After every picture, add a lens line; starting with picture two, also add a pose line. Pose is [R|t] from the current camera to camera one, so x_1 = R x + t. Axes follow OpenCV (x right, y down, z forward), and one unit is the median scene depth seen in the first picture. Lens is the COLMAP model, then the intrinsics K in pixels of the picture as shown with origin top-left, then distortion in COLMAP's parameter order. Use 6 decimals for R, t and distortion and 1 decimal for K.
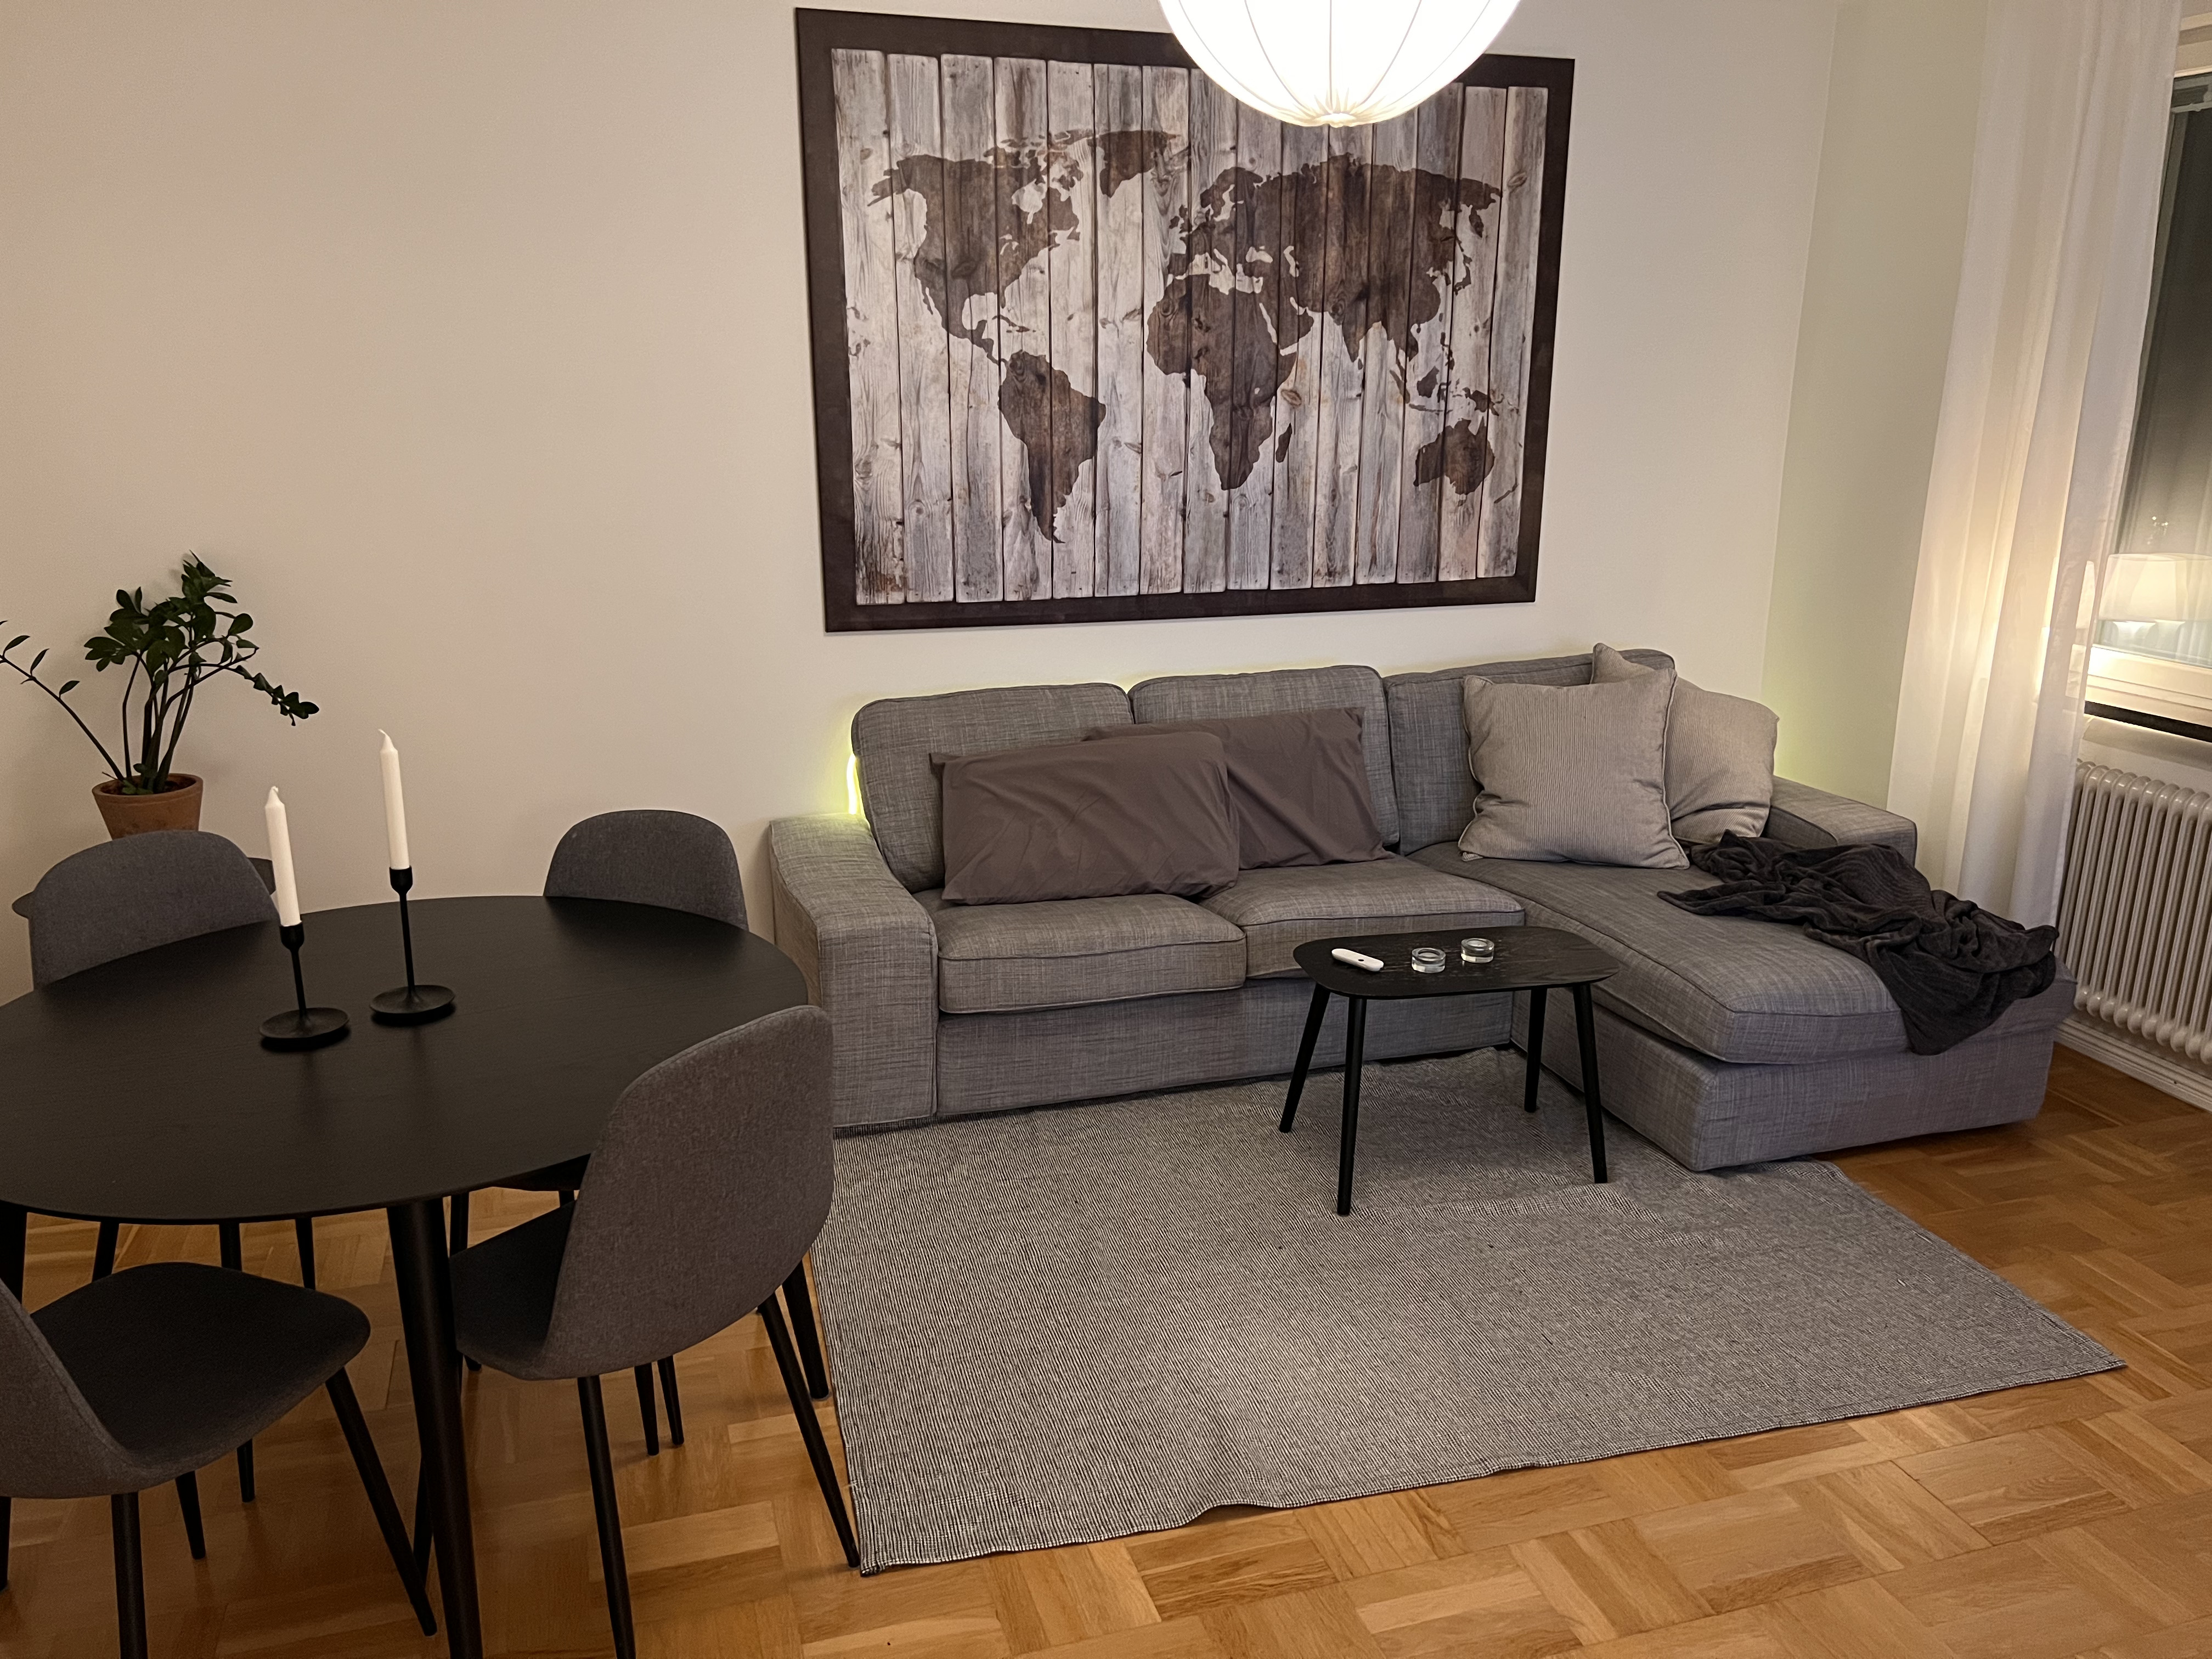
lens RADIAL K [[1657.1, 0, 1106.0], [0, 1657.1, 829.5], [0, 0, 1]] dist [0.012640, -0.039783]
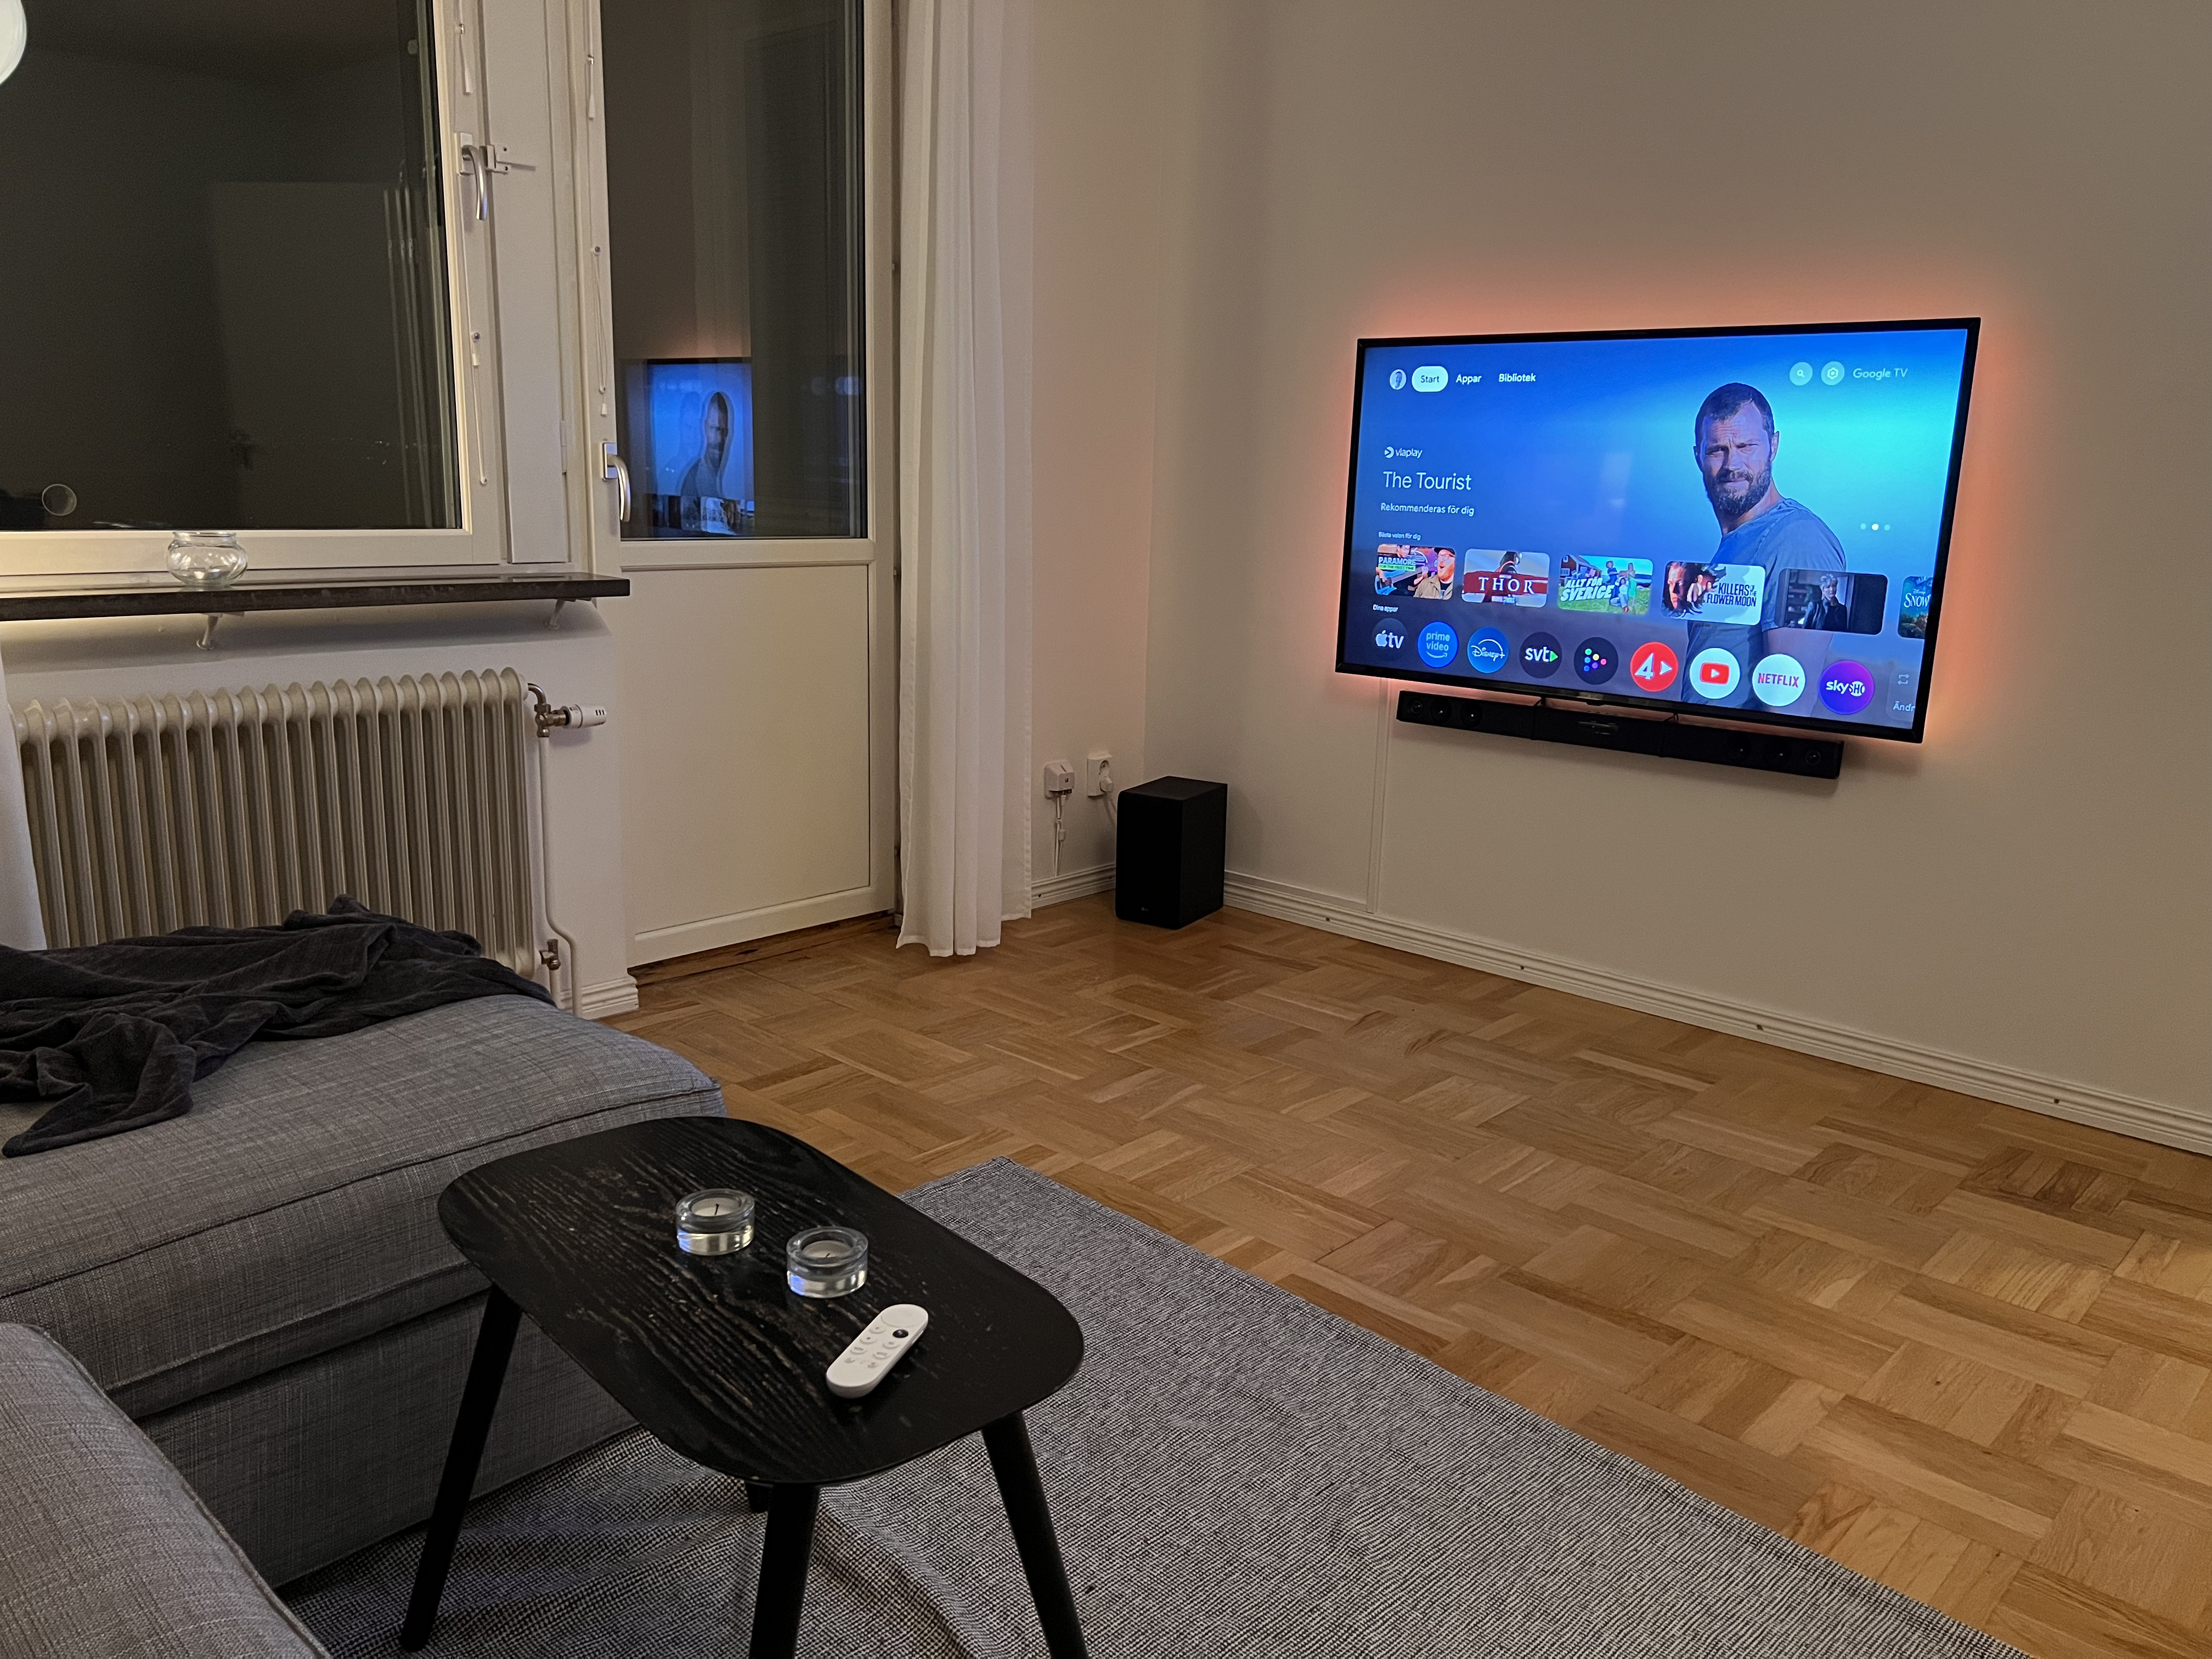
lens RADIAL K [[1657.1, 0, 1106.0], [0, 1657.1, 829.5], [0, 0, 1]] dist [0.012640, -0.039783]
pose [[-0.498208, -0.203395, 0.842864, -0.203203], [0.212685, 0.913730, 0.346213, -0.188614], [-0.840567, 0.351751, -0.411968, 1.440154]]
